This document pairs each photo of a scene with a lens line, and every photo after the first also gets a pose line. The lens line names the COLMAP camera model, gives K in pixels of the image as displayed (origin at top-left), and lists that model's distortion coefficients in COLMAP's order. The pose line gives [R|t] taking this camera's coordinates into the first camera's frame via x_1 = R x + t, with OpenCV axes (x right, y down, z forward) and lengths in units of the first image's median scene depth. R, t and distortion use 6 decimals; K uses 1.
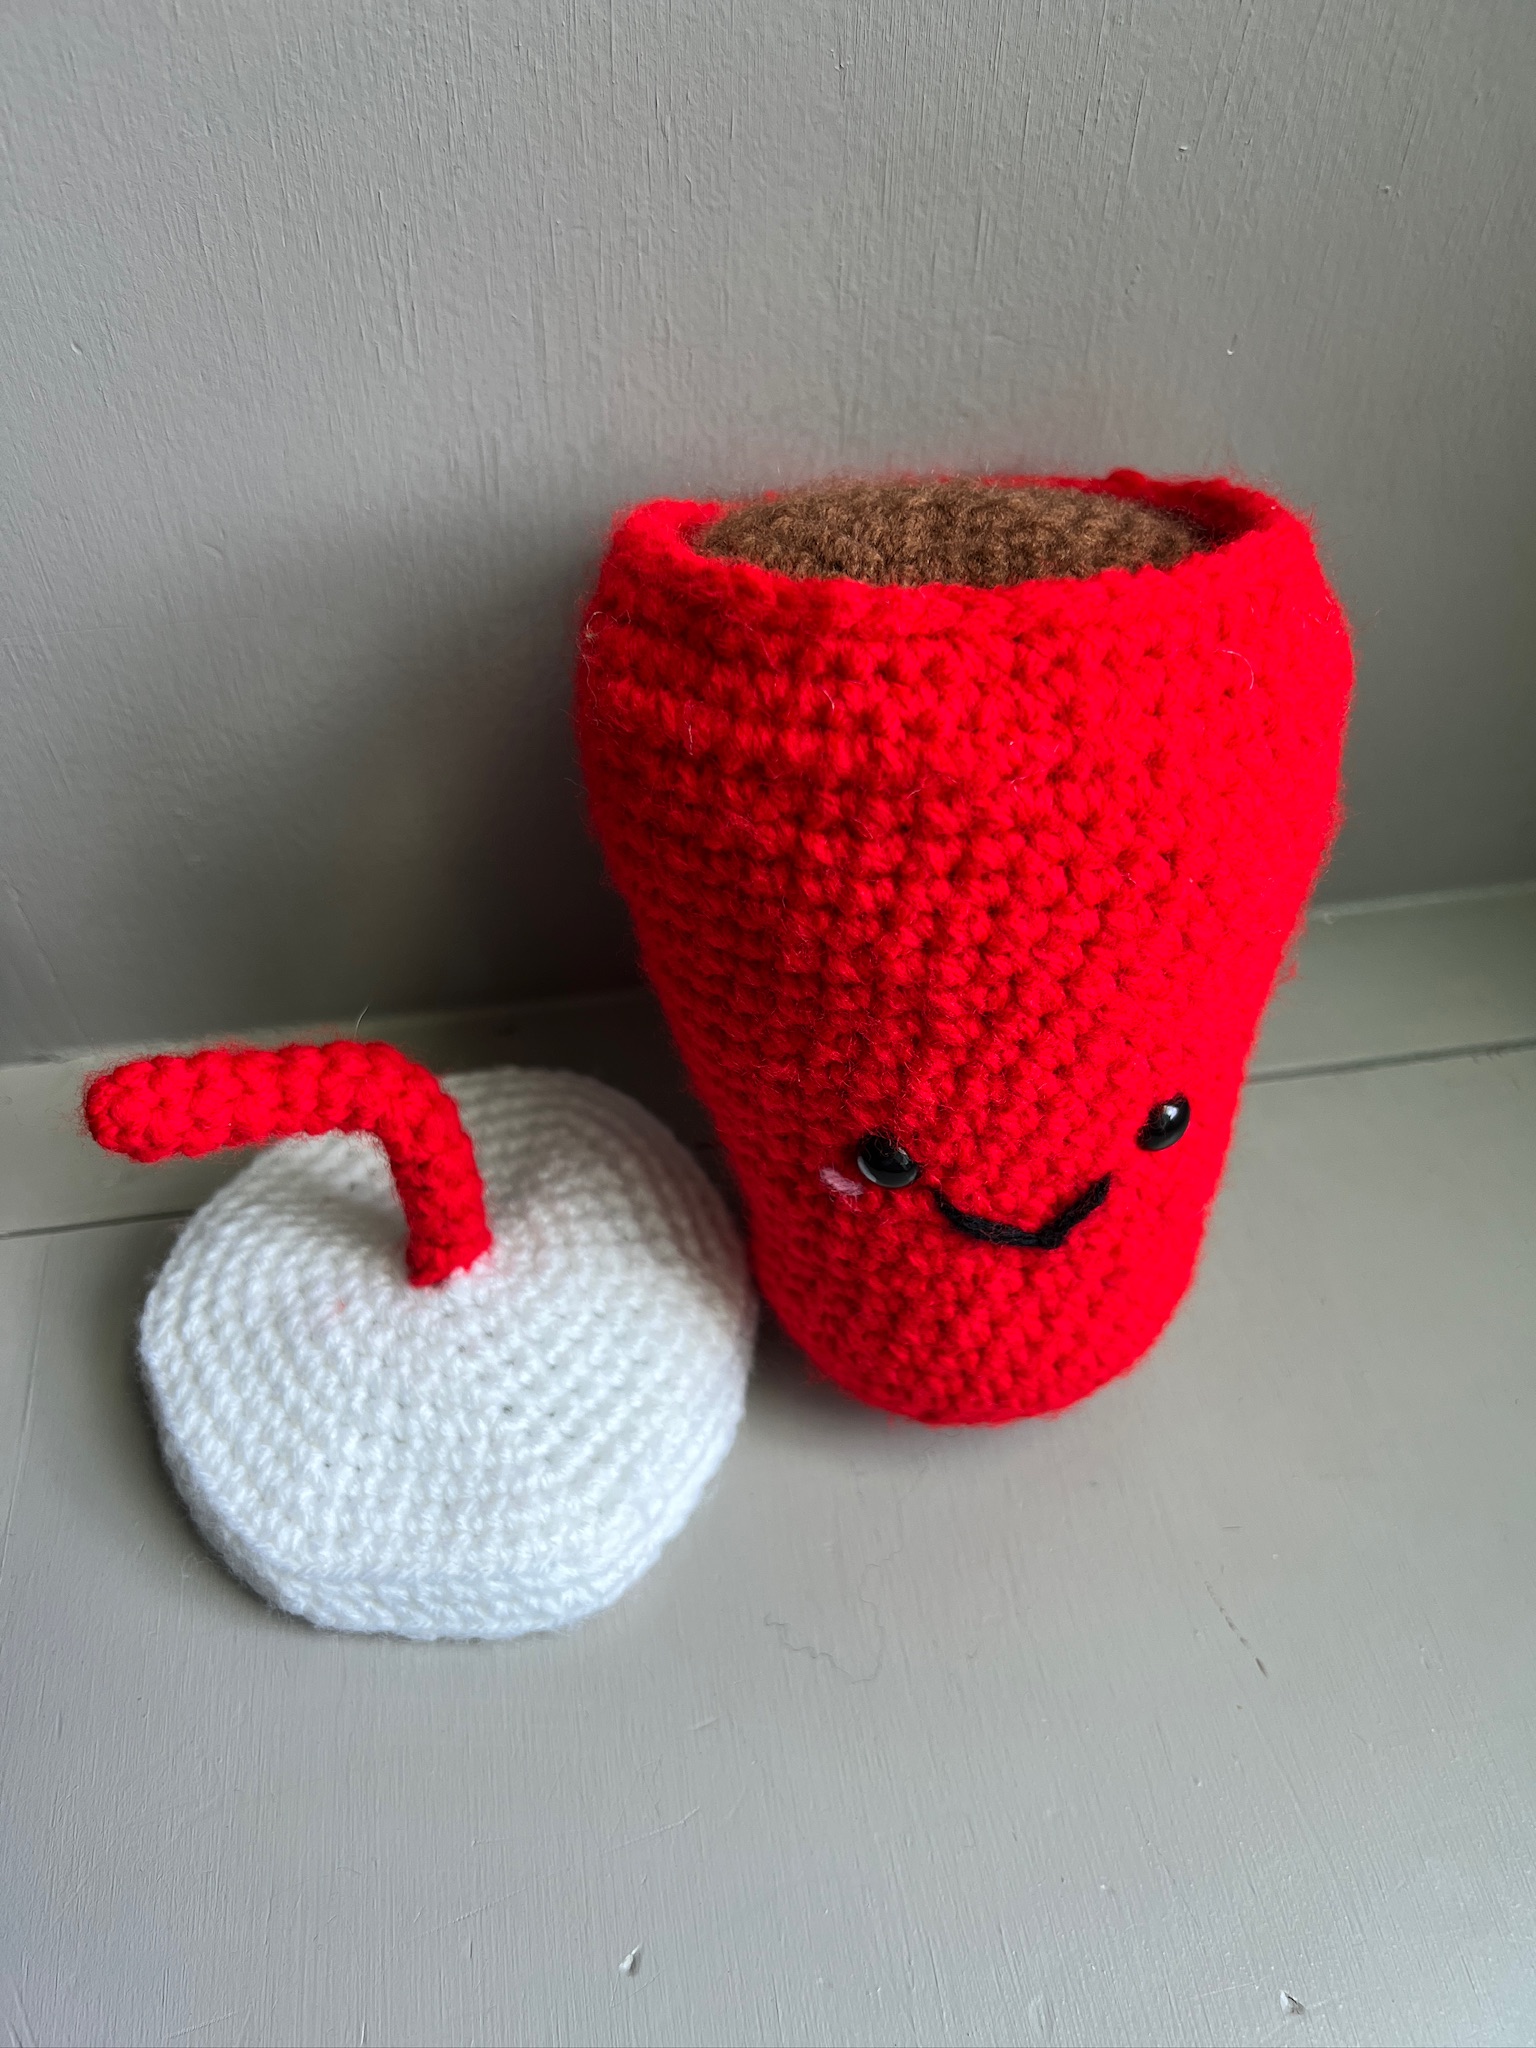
lens RADIAL K [[1543.0, 0, 757.5], [0, 1543.0, 1025.2], [0, 0, 1]] dist [0.012340, -0.047304]
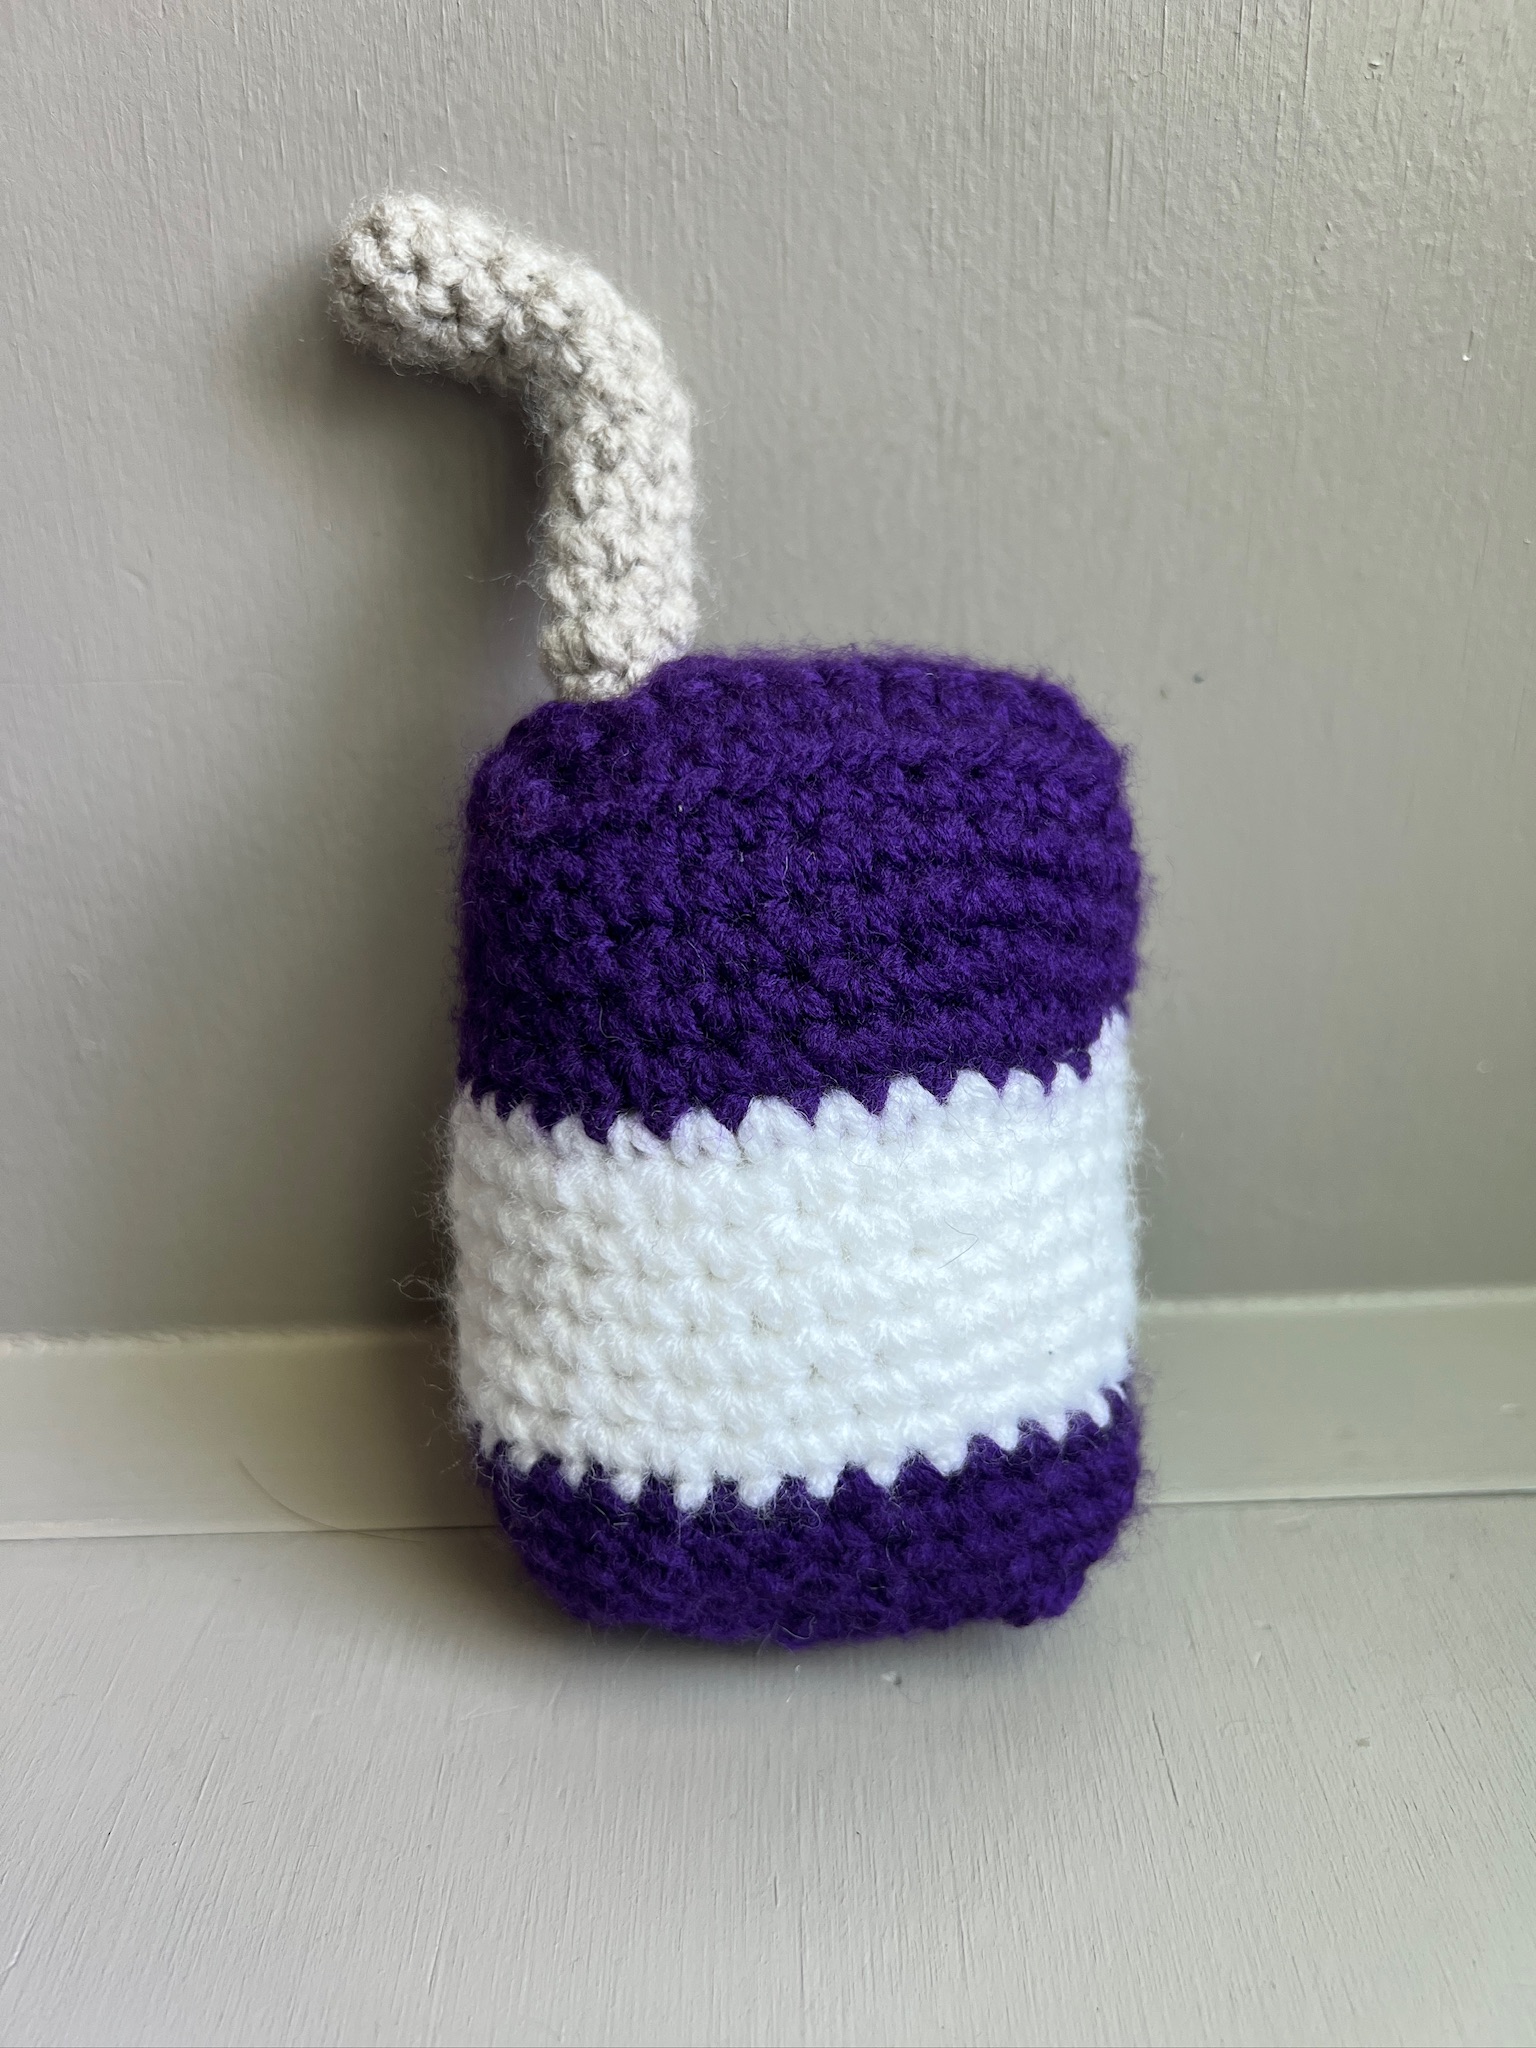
lens RADIAL K [[1543.0, 0, 775.6], [0, 1543.0, 1040.6], [0, 0, 1]] dist [0.012340, -0.047304]
pose [[0.988557, 0.031943, -0.147428, 0.103991], [-0.089132, 0.912161, -0.400022, 0.211642], [0.121700, 0.408585, 0.904570, 0.453214]]
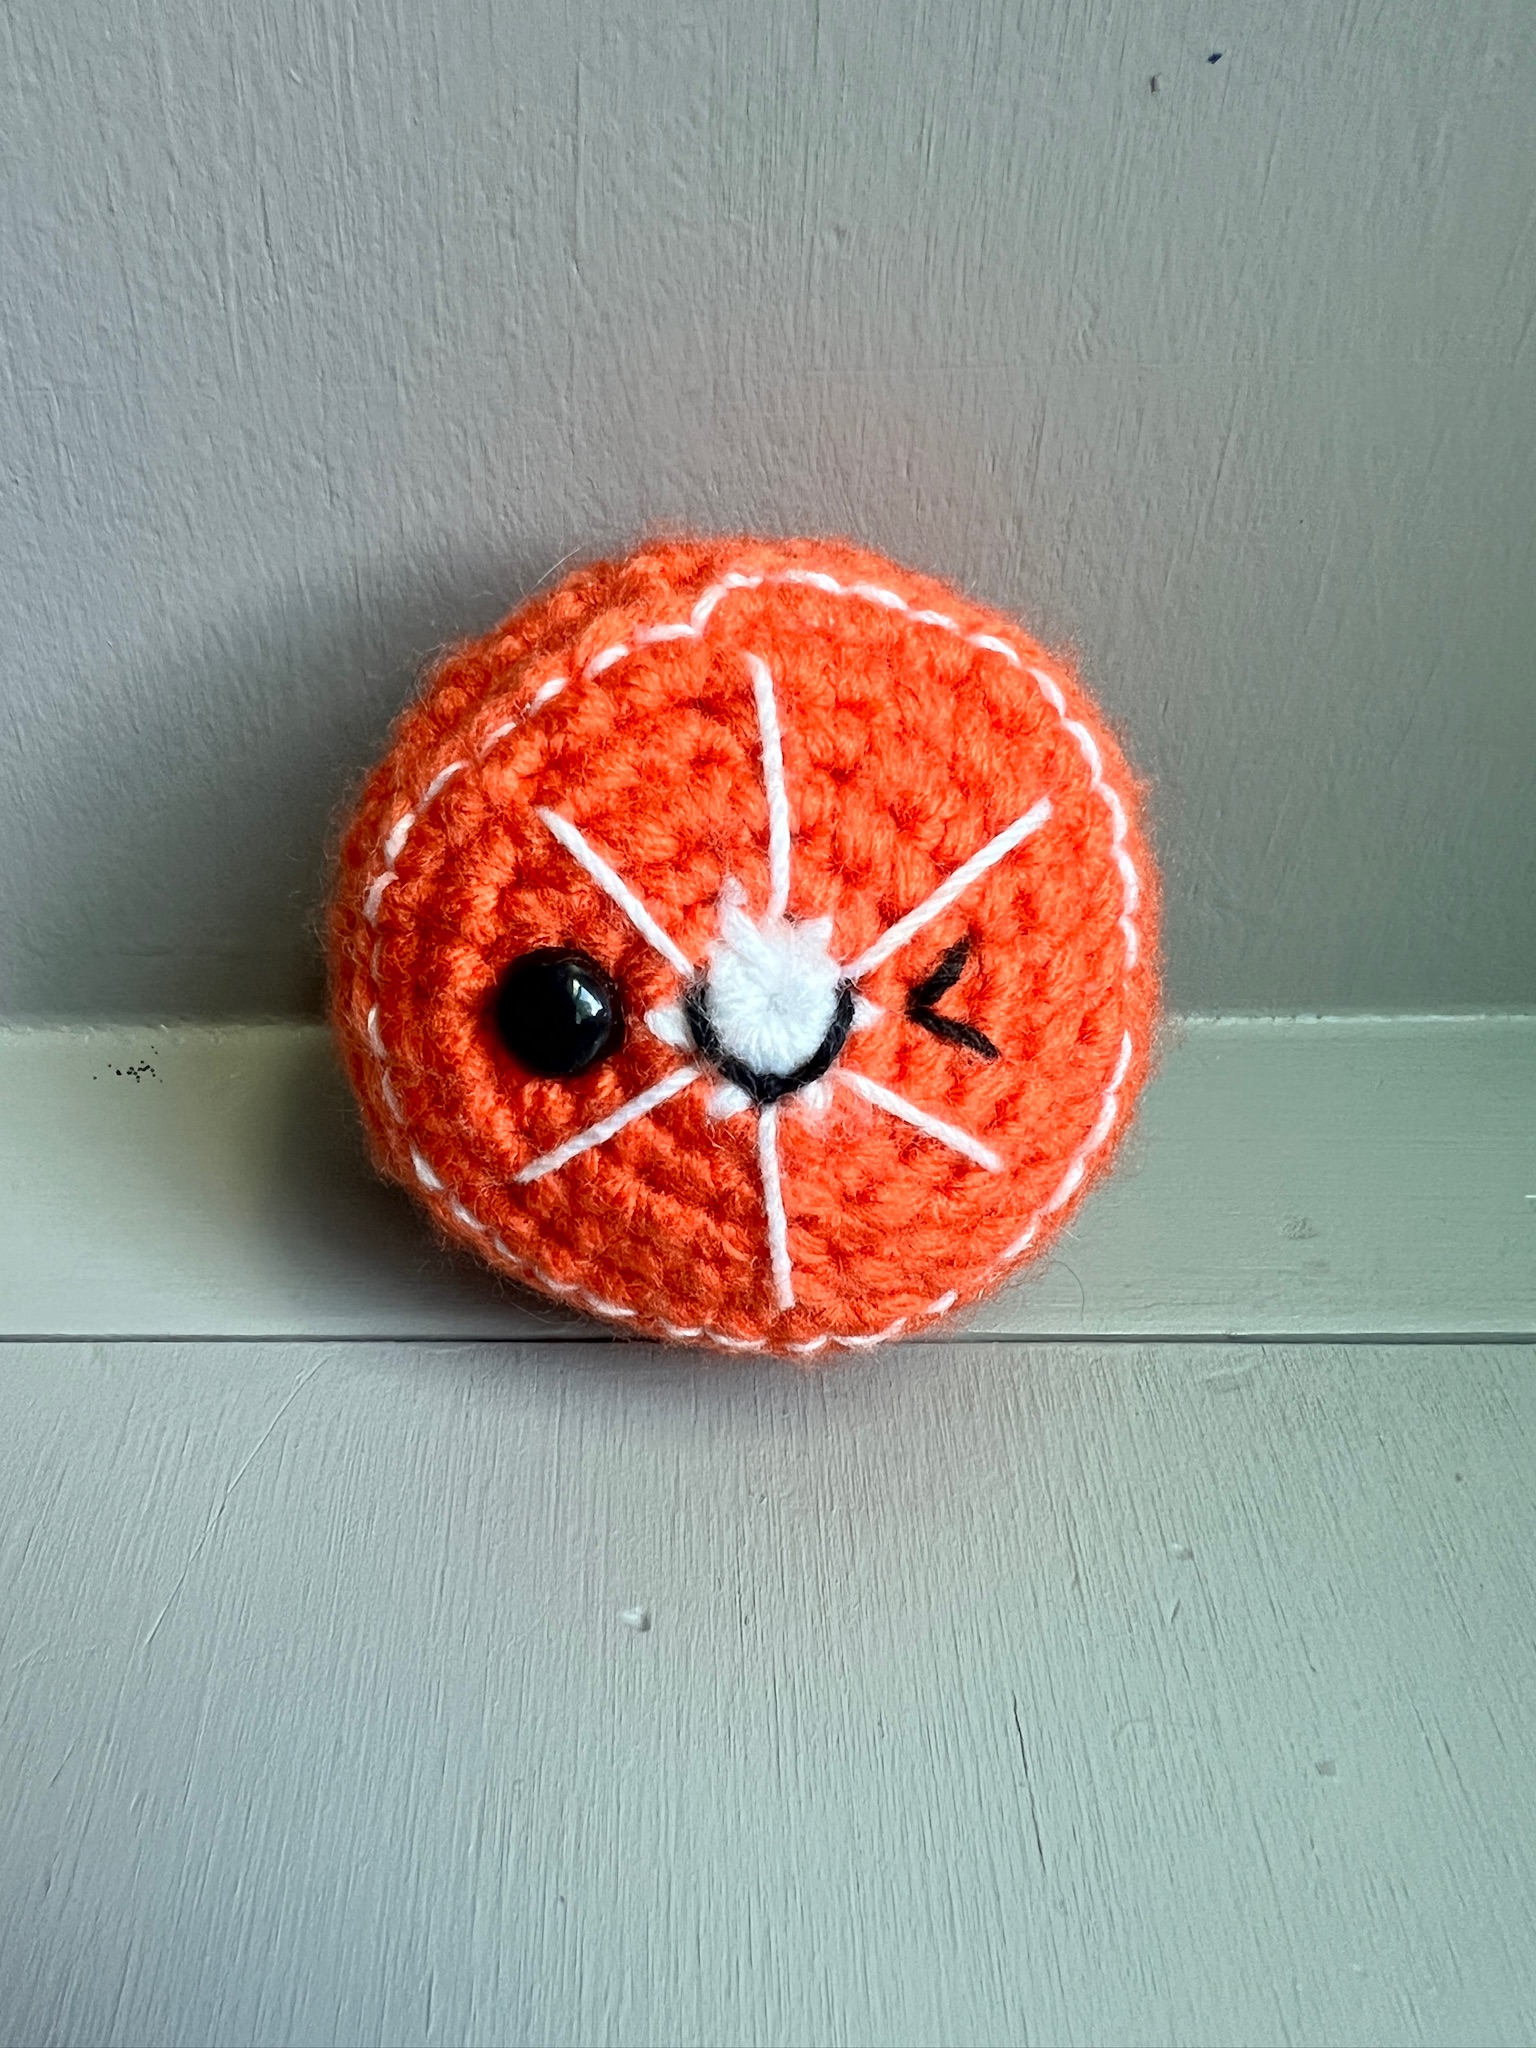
lens RADIAL K [[1543.0, 0, 597.8], [0, 1543.0, 935.3], [0, 0, 1]] dist [0.012340, -0.047304]
pose [[0.983720, 0.085888, -0.157857, 0.108570], [-0.114406, 0.976707, -0.181532, 0.052185], [0.138589, 0.196637, 0.970632, 0.729584]]
